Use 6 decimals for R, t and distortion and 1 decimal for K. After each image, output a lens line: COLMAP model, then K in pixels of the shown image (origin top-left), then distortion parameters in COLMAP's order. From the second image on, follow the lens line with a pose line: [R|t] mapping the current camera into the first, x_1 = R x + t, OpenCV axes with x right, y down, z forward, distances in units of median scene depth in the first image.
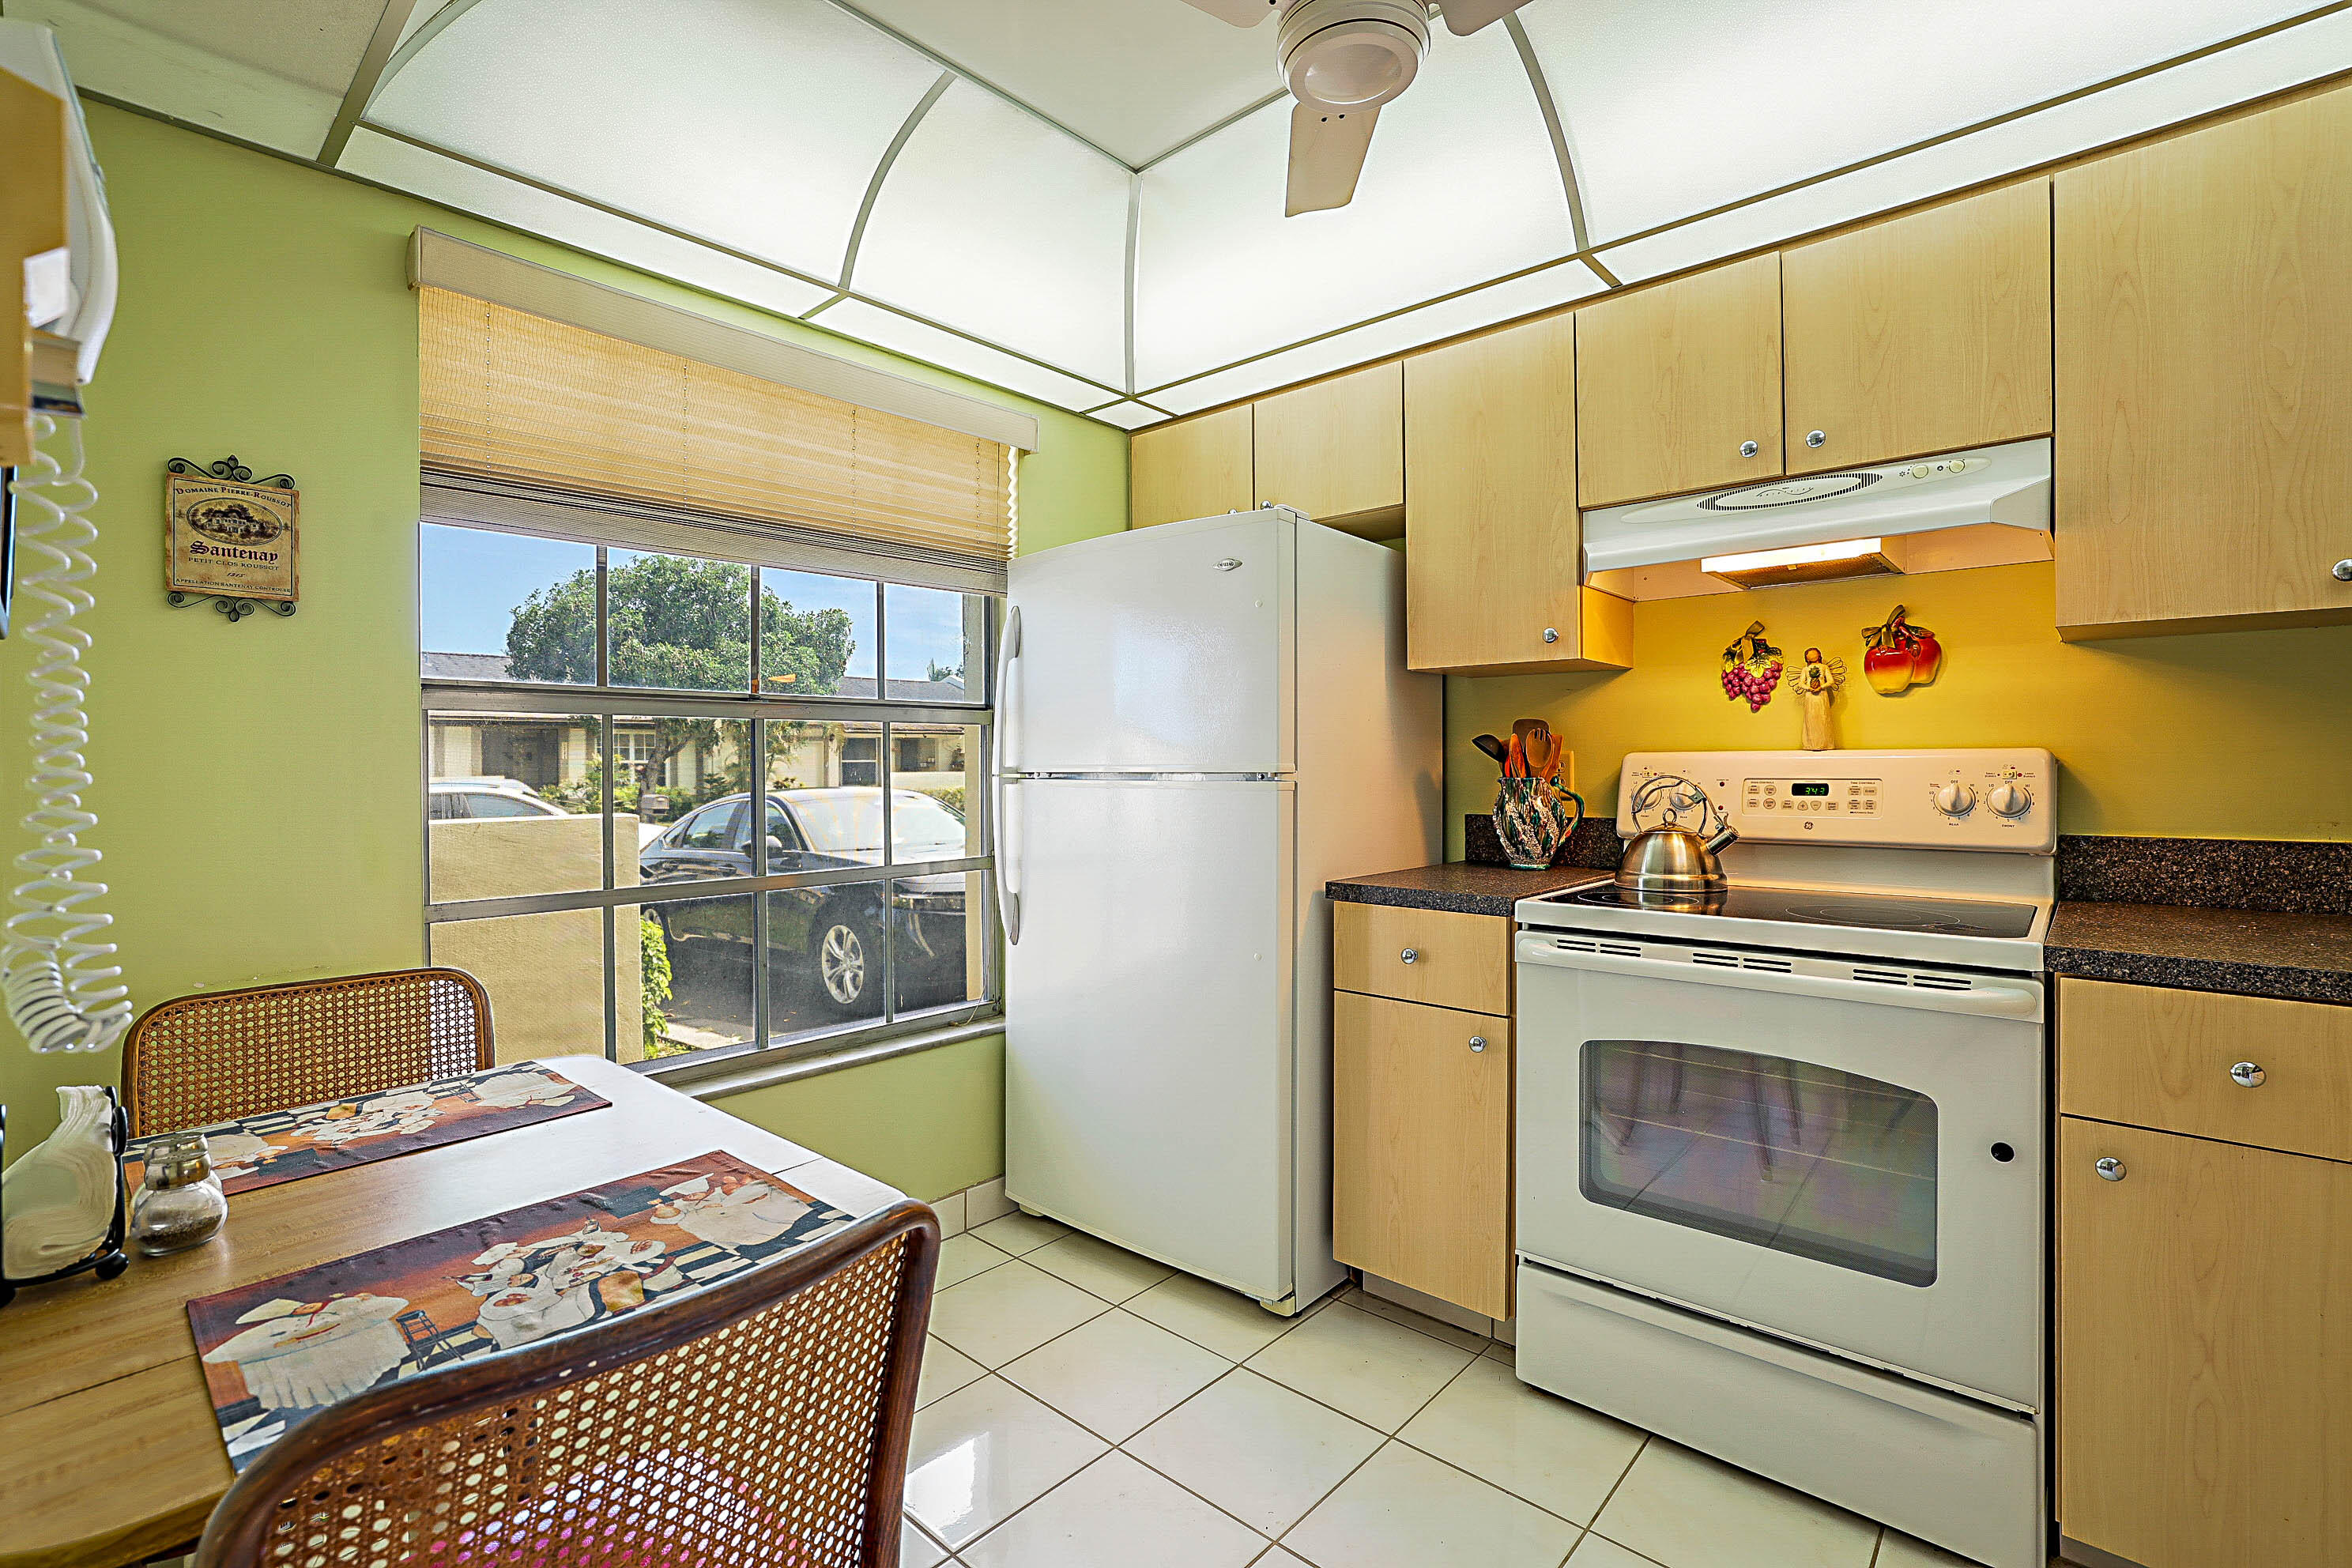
lens RADIAL K [[1043.6, 0, 1171.8], [0, 1043.6, 770.6], [0, 0, 1]] dist [-0.069432, 0.034013]
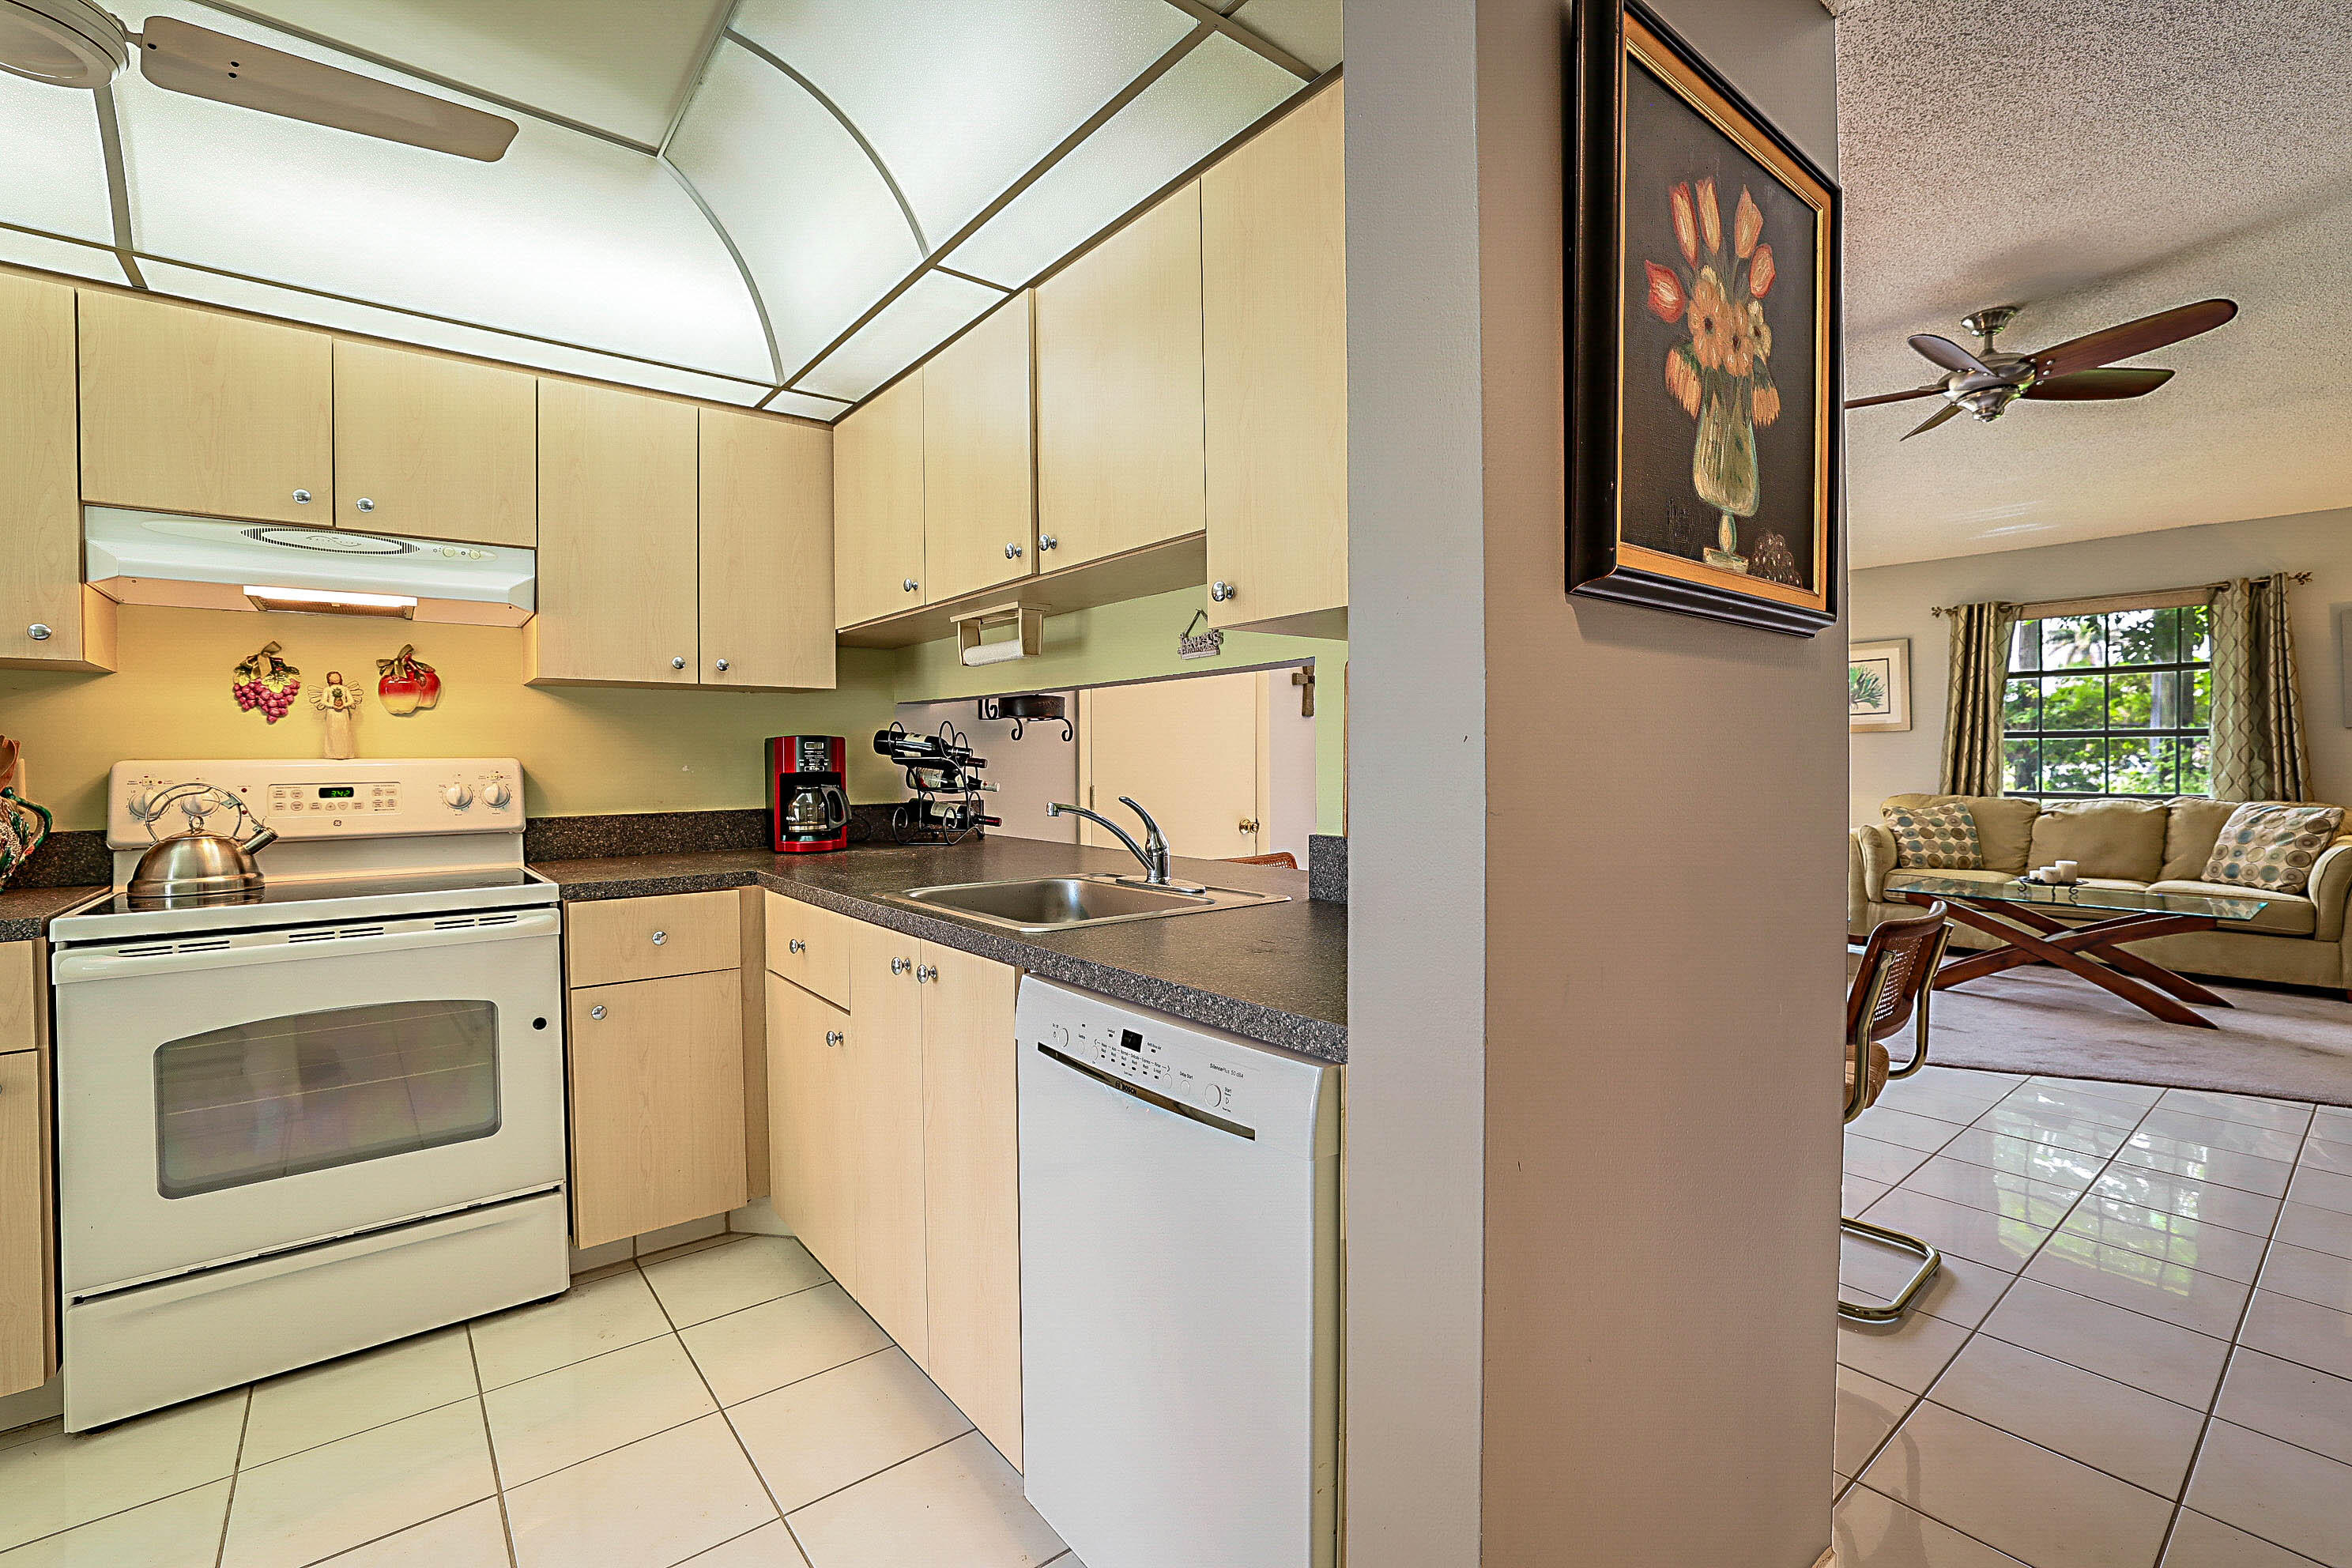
lens RADIAL K [[1034.9, 0, 1184.8], [0, 1034.9, 773.4], [0, 0, 1]] dist [-0.033520, 0.013723]
pose [[0.148801, -0.009318, 0.988823, -0.423873], [0.013028, 0.999887, 0.007462, 0.000647], [-0.988781, 0.011772, 0.148906, -0.152516]]
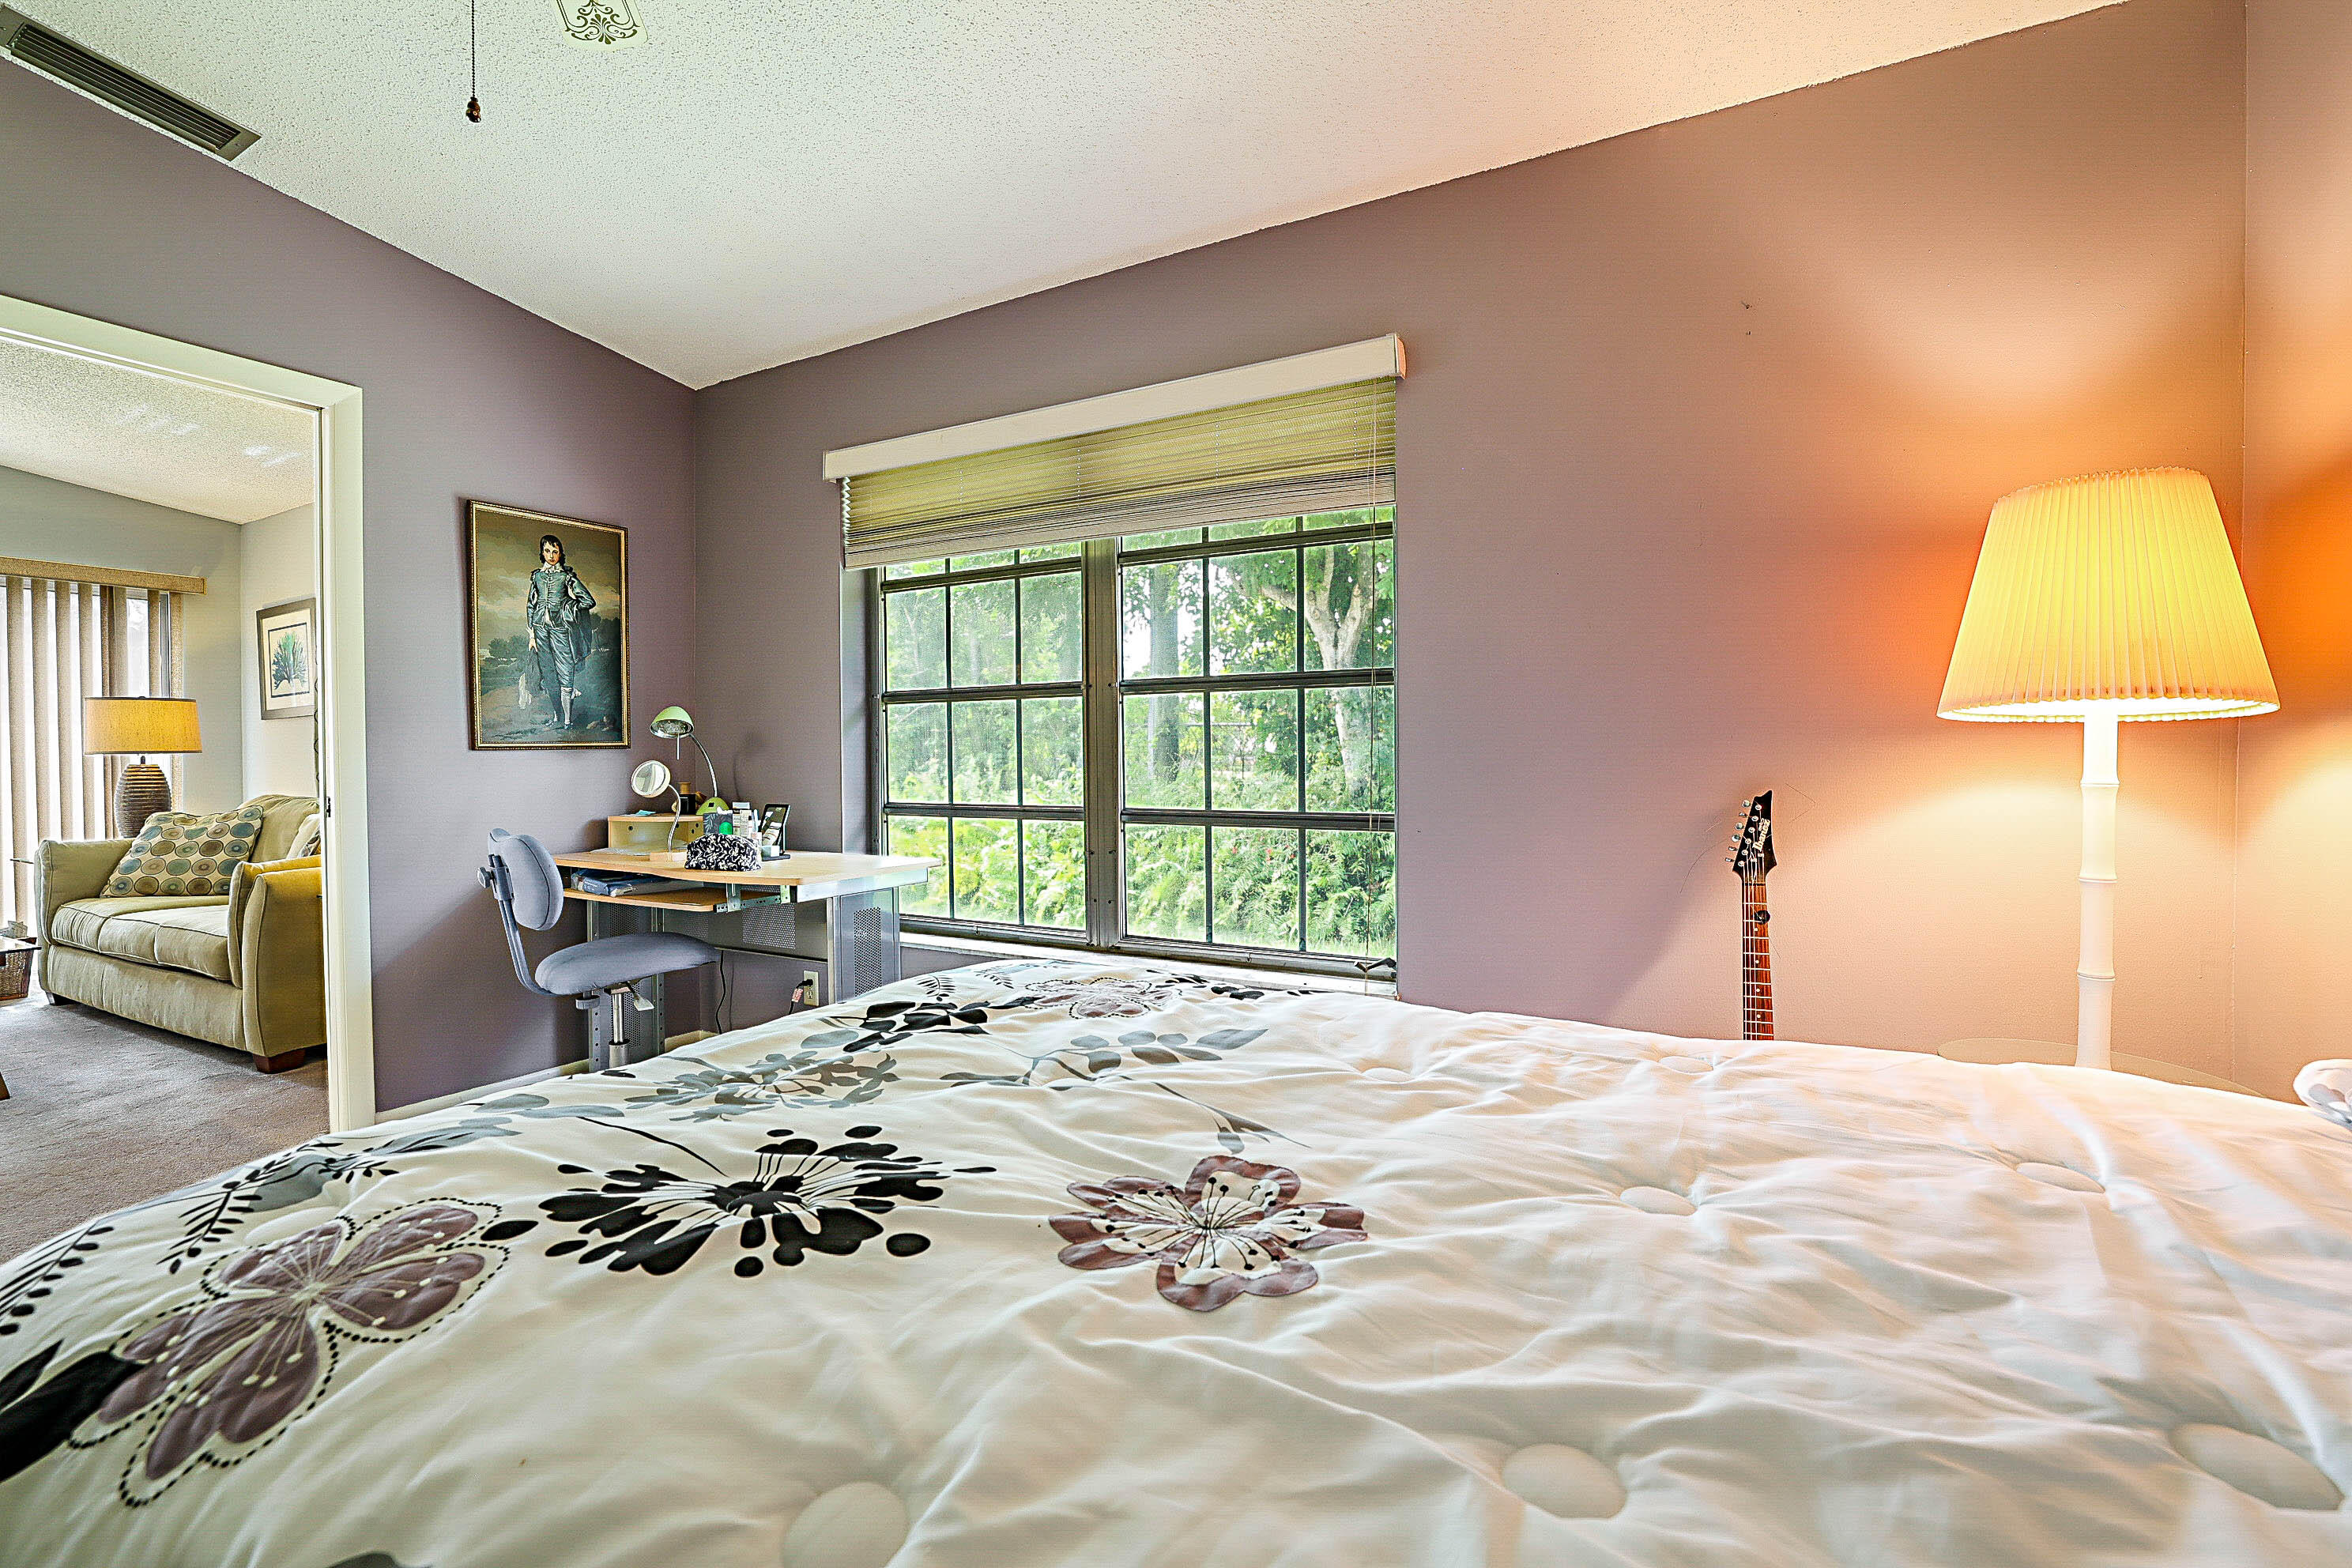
lens RADIAL K [[1024.6, 0, 1176.9], [0, 1024.6, 773.0], [0, 0, 1]] dist [-0.000107, -0.000065]
pose [[-0.219197, -0.003947, 0.975673, 0.258332], [0.015577, 0.999850, 0.007545, 0.089726], [-0.975556, 0.016852, -0.219103, -3.963284]]
